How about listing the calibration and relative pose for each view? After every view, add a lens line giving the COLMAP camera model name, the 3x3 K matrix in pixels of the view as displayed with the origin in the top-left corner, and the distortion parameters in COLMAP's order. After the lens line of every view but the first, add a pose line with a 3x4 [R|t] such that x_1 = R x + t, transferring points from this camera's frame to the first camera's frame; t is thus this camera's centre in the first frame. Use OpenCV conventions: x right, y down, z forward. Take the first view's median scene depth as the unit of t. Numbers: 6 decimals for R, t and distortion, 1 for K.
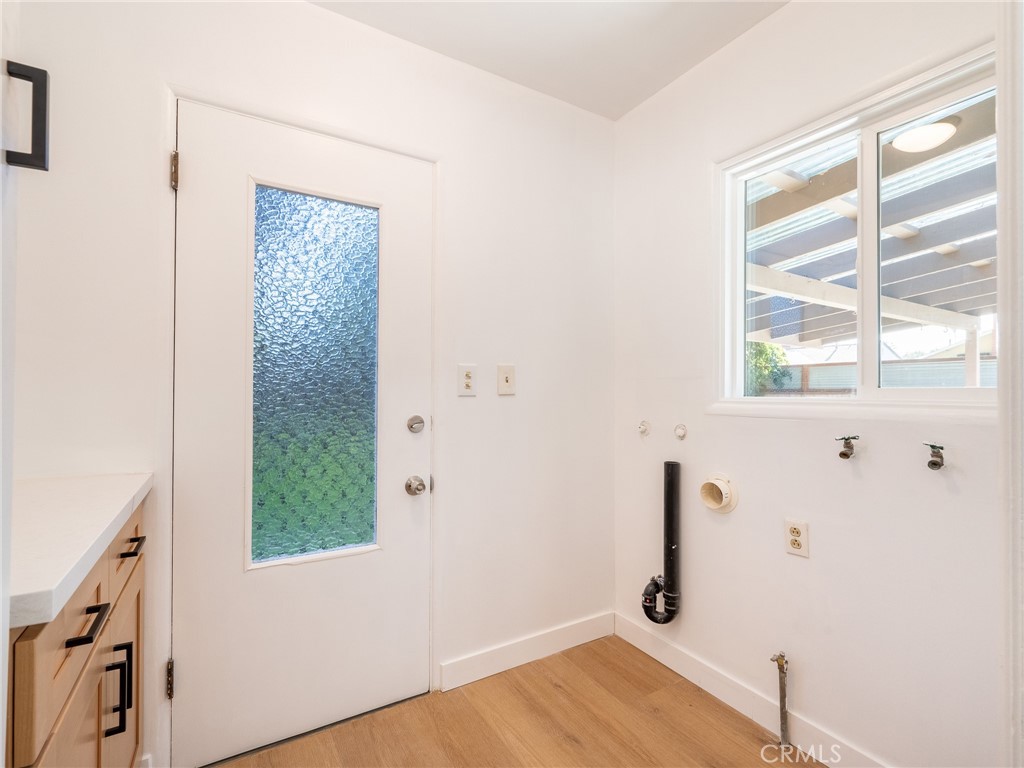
lens RADIAL K [[486.7, 0, 512.0], [0, 486.7, 384.0], [0, 0, 1]] dist [-0.002747, -0.000417]
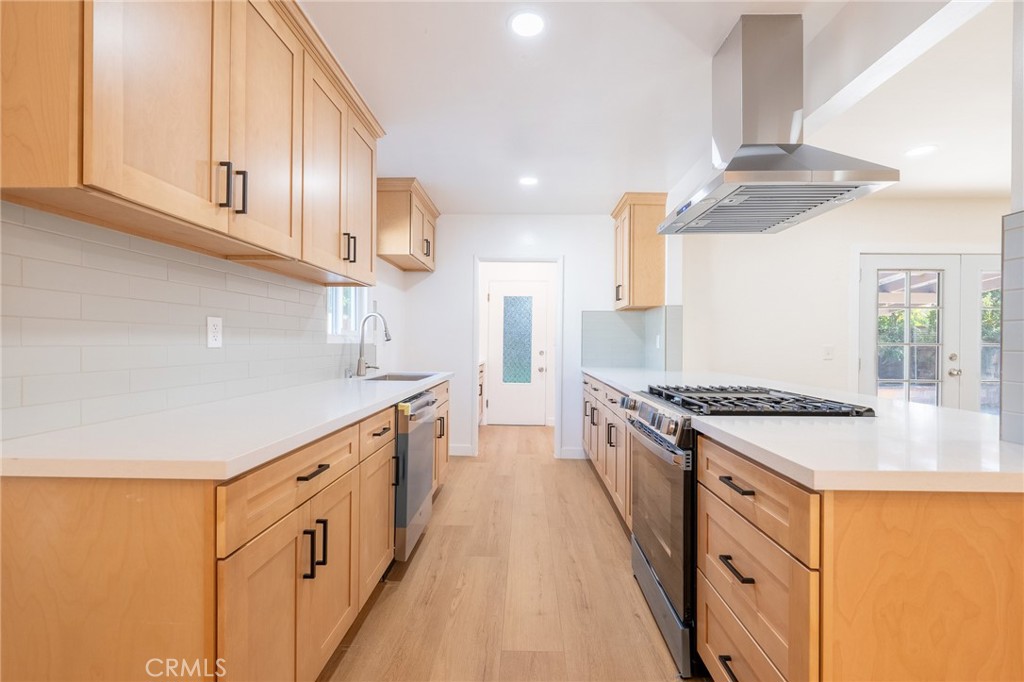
lens RADIAL K [[450.0, 0, 513.1], [0, 450.0, 346.0], [0, 0, 1]] dist [-0.002297, -0.000246]
pose [[0.843652, 0.009134, -0.536813, 1.643521], [-0.003862, 0.999933, 0.010945, -0.008142], [0.536876, -0.007161, 0.843631, -2.268480]]
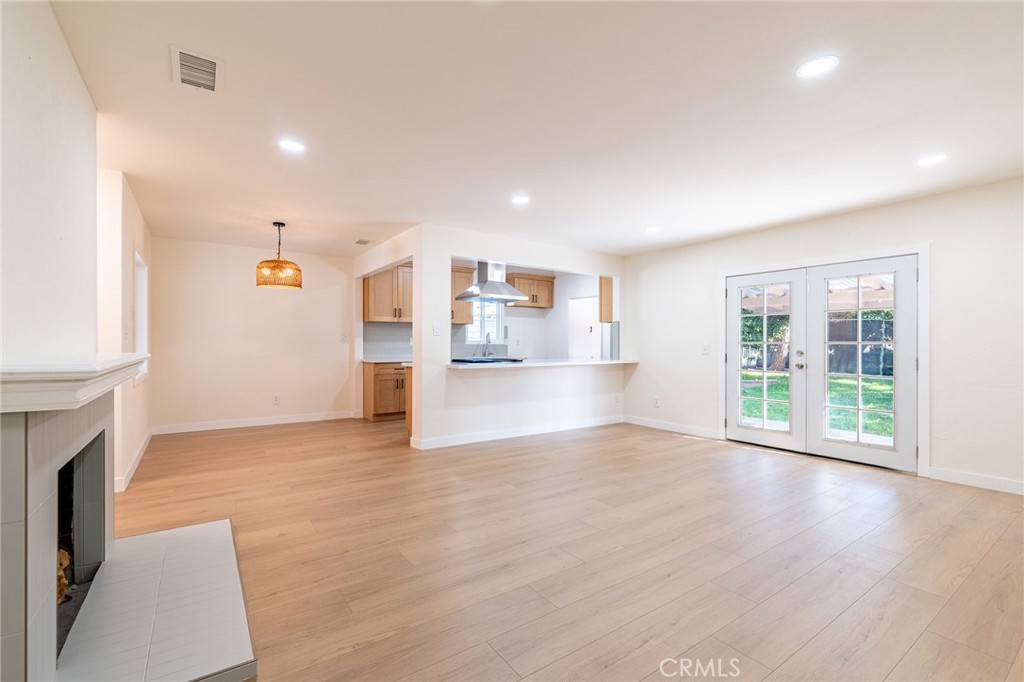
lens RADIAL K [[448.4, 0, 513.4], [0, 448.4, 342.4], [0, 0, 1]] dist [0.000277, 0.000266]
pose [[0.073704, -0.004181, -0.997271, 5.110696], [0.002101, 0.999990, -0.004037, 0.005549], [0.997278, -0.001798, 0.073712, -1.035004]]
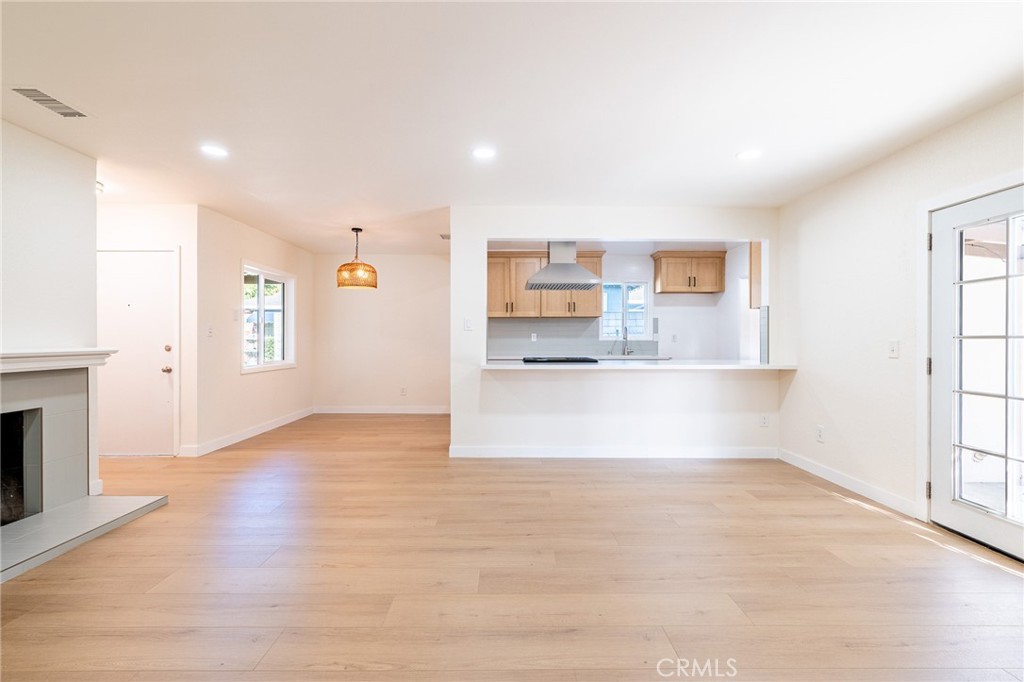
lens RADIAL K [[448.4, 0, 513.4], [0, 448.4, 342.4], [0, 0, 1]] dist [0.000277, 0.000266]
pose [[-0.505829, 0.004422, -0.862622, 4.228303], [0.003187, 0.999990, 0.003258, 0.007331], [0.862628, -0.001102, -0.505838, 0.265870]]
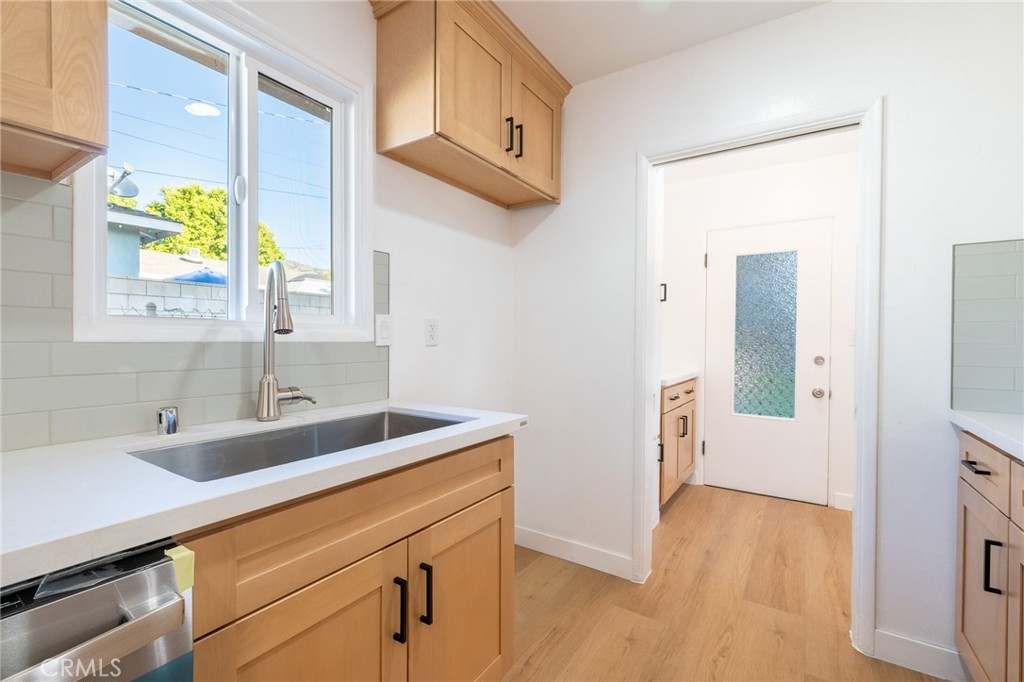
lens RADIAL K [[448.4, 0, 513.4], [0, 448.4, 342.4], [0, 0, 1]] dist [0.000277, 0.000266]
pose [[0.437227, 0.007298, -0.899322, 0.943166], [-0.001077, 0.999971, 0.007591, 0.000588], [0.899351, -0.002350, 0.437222, -0.918055]]
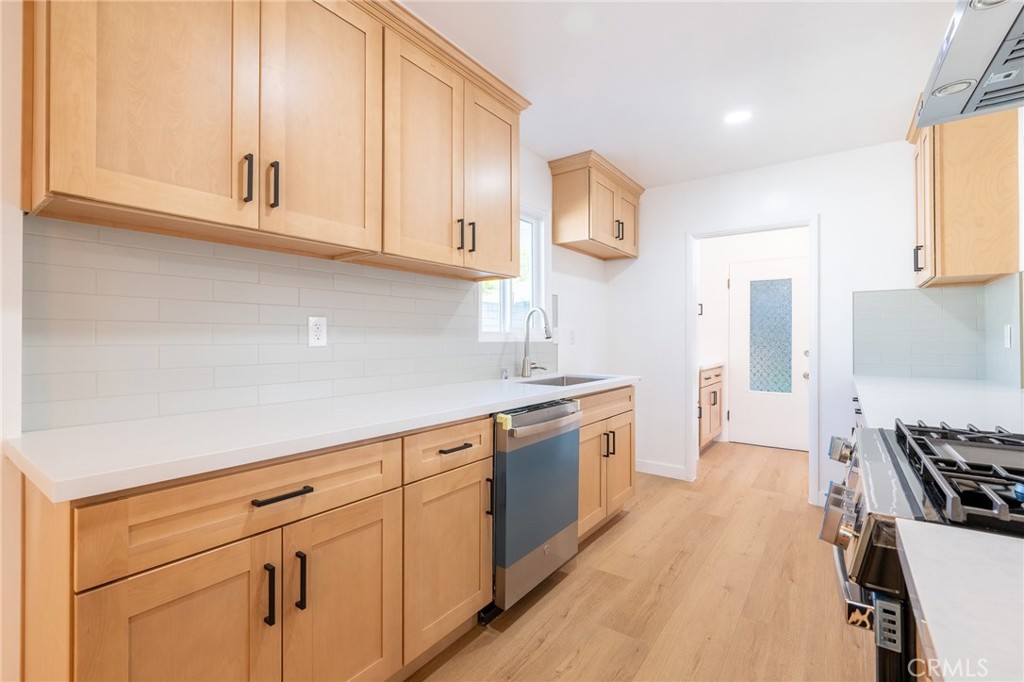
lens RADIAL K [[453.2, 0, 515.1], [0, 453.2, 338.0], [0, 0, 1]] dist [-0.000166, -0.000260]
pose [[0.398126, -0.004443, -0.917320, 1.677135], [0.004936, 0.999984, -0.002702, -0.005196], [0.917317, -0.003452, 0.398142, -1.729396]]
